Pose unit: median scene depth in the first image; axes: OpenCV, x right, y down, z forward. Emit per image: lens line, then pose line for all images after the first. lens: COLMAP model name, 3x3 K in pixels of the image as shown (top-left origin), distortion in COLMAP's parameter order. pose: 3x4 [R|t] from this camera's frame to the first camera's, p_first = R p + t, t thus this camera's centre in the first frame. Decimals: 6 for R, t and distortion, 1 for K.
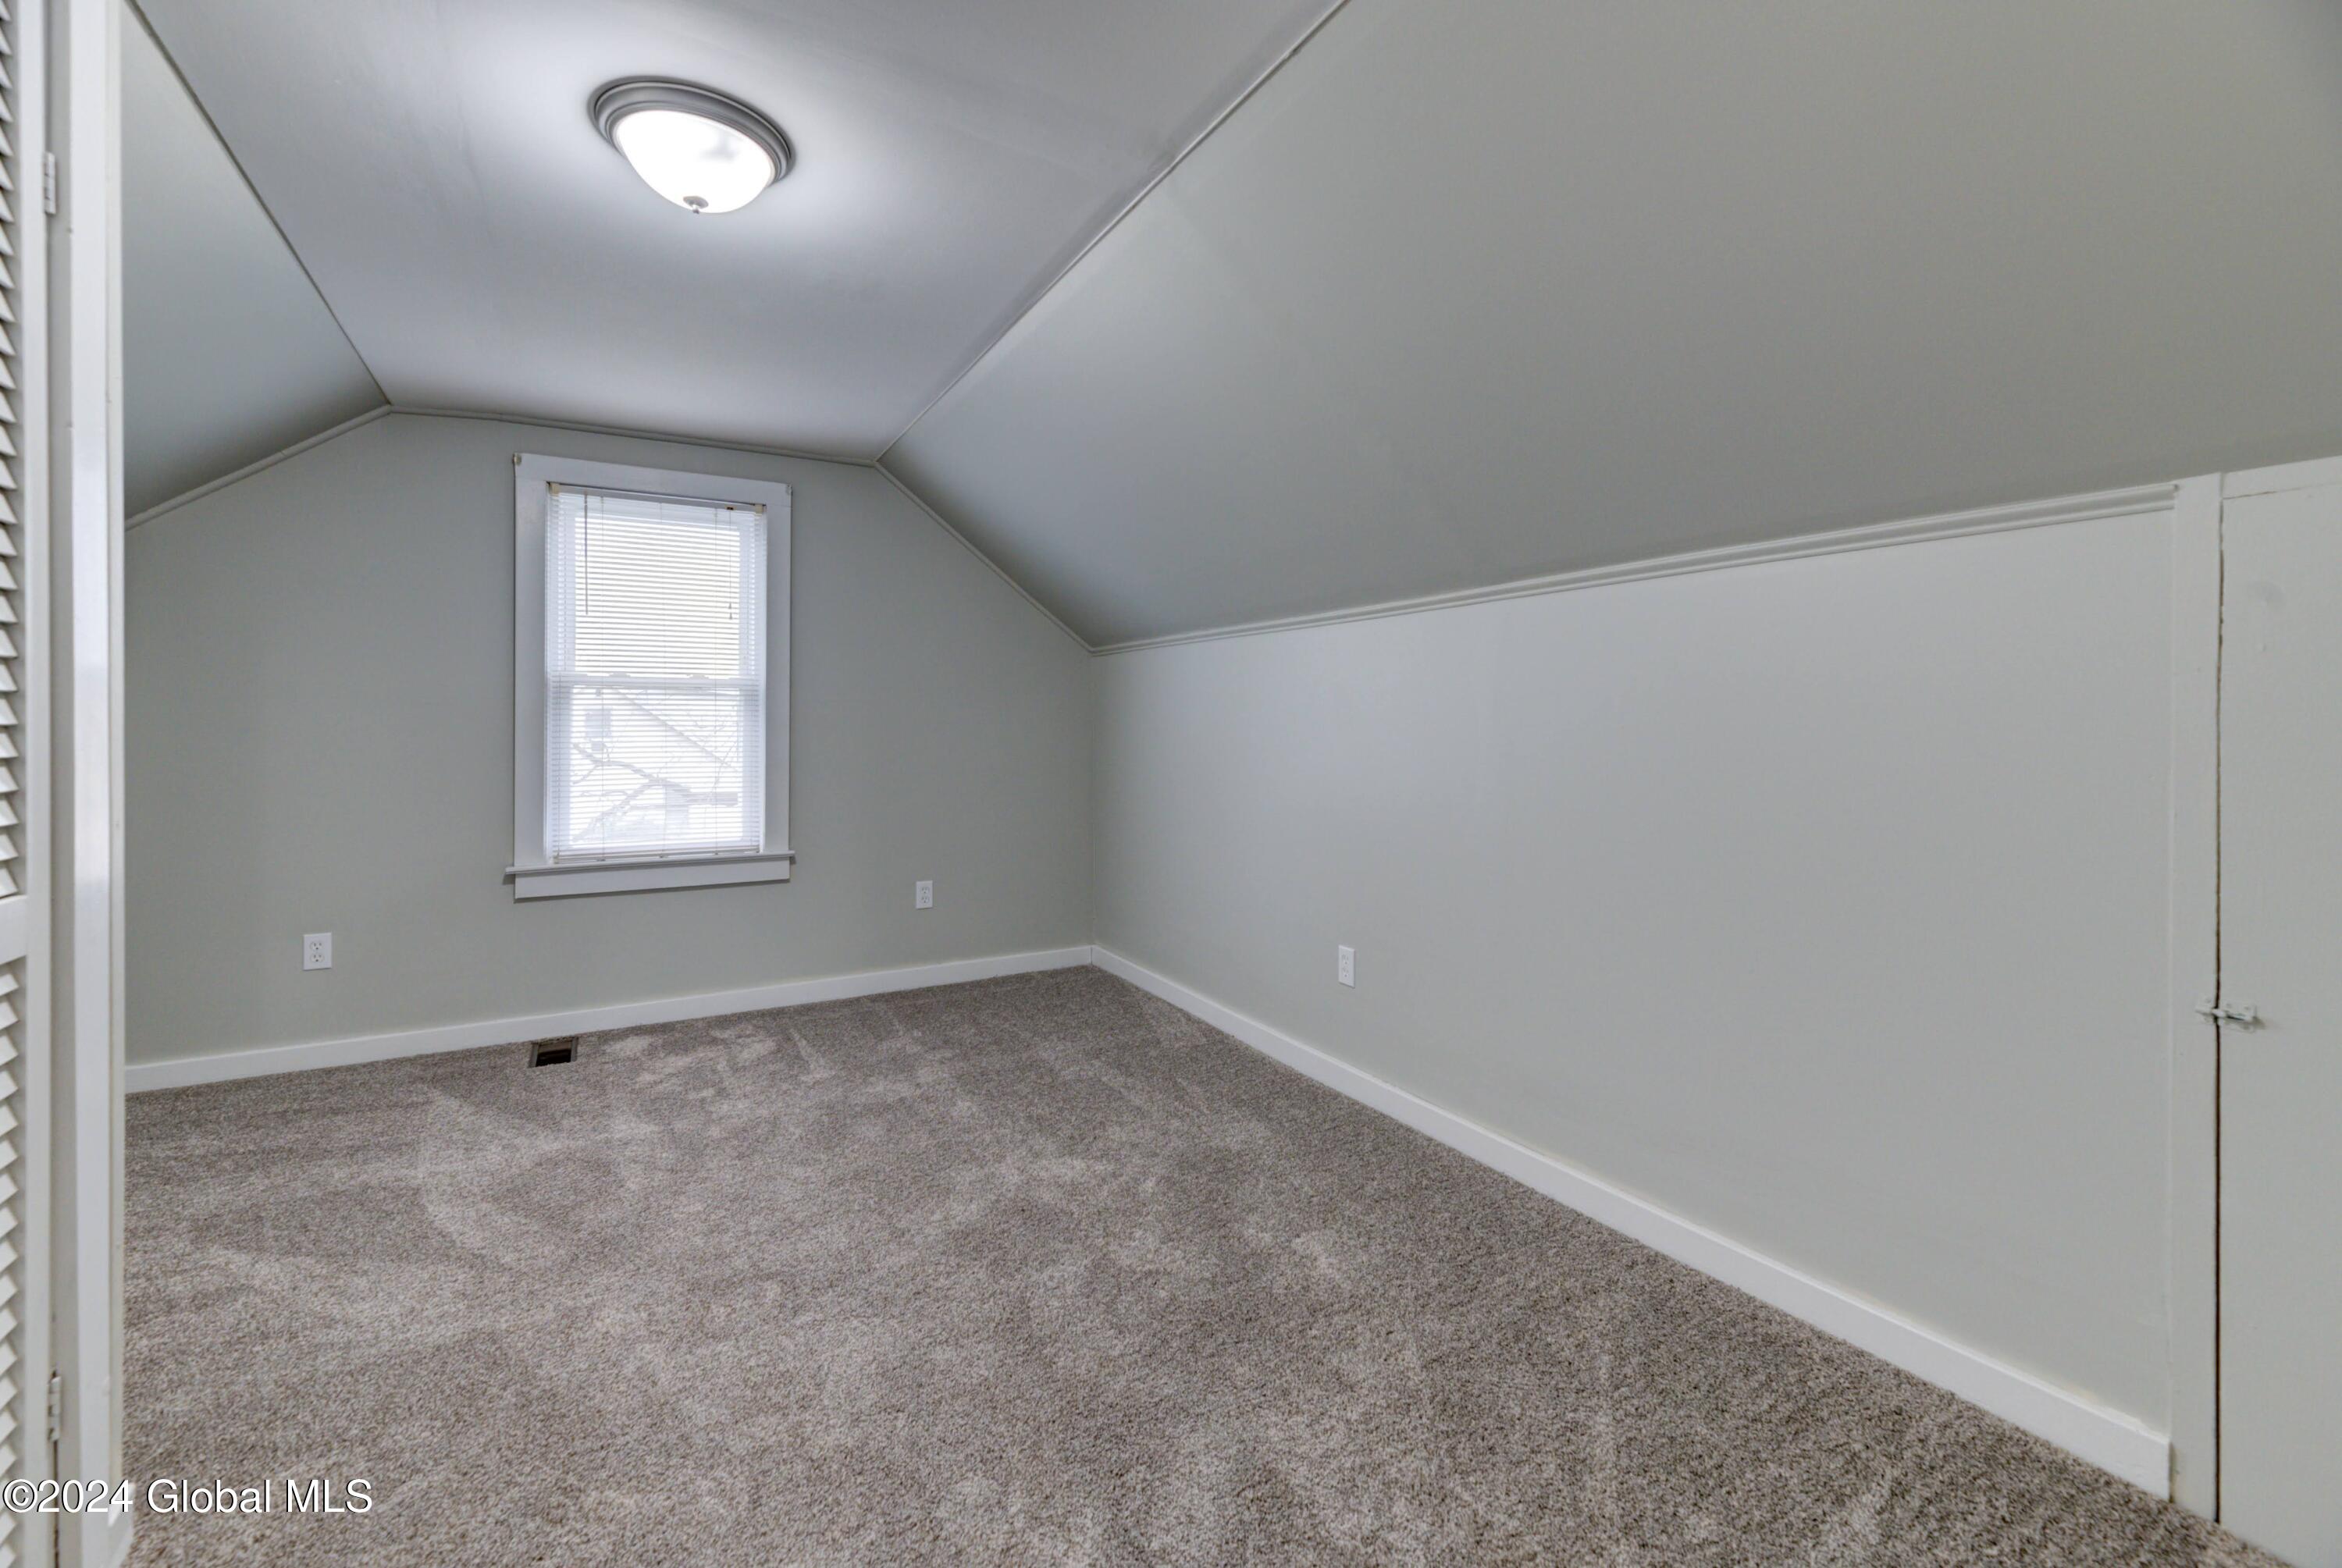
lens RADIAL K [[992.5, 0, 1170.7], [0, 992.5, 733.2], [0, 0, 1]] dist [0.000611, -0.000178]
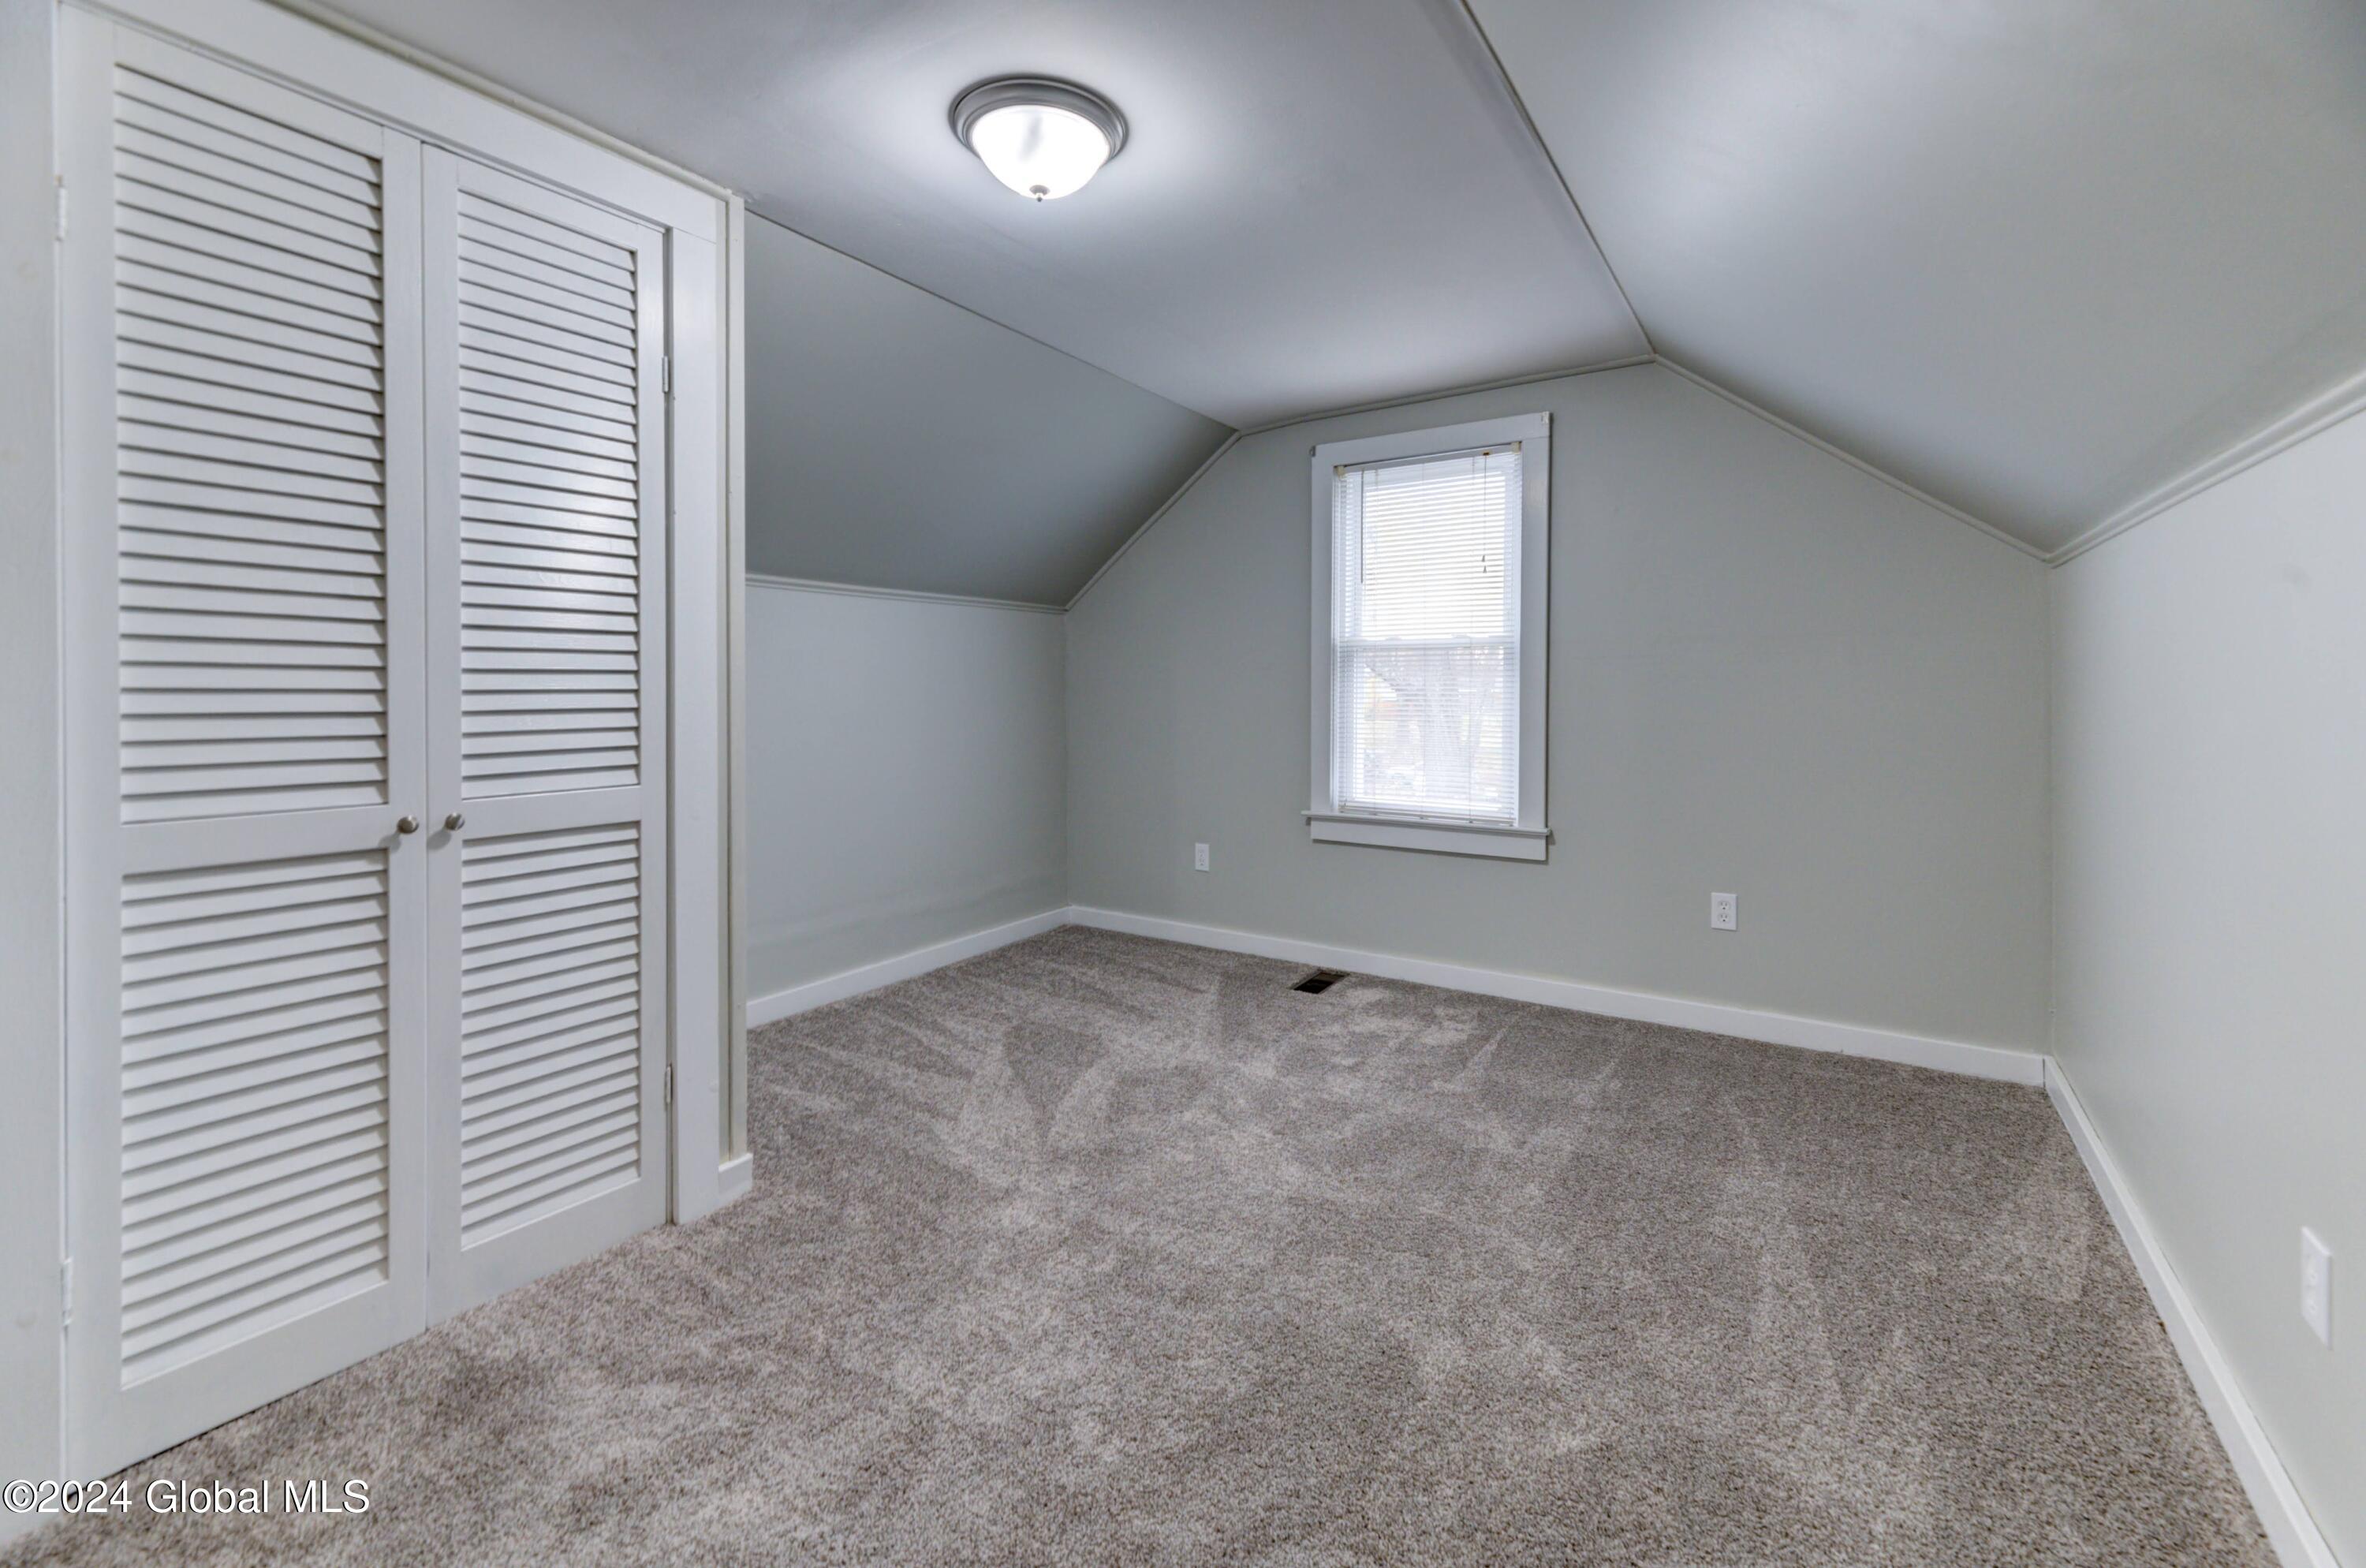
lens RADIAL K [[992.3, 0, 1184.2], [0, 992.3, 698.0], [0, 0, 1]] dist [0.001907, -0.000466]
pose [[0.446748, 0.010543, -0.894598, 0.305302], [-0.003683, 0.999944, 0.009945, -0.006014], [0.894652, -0.001148, 0.446761, 0.378727]]
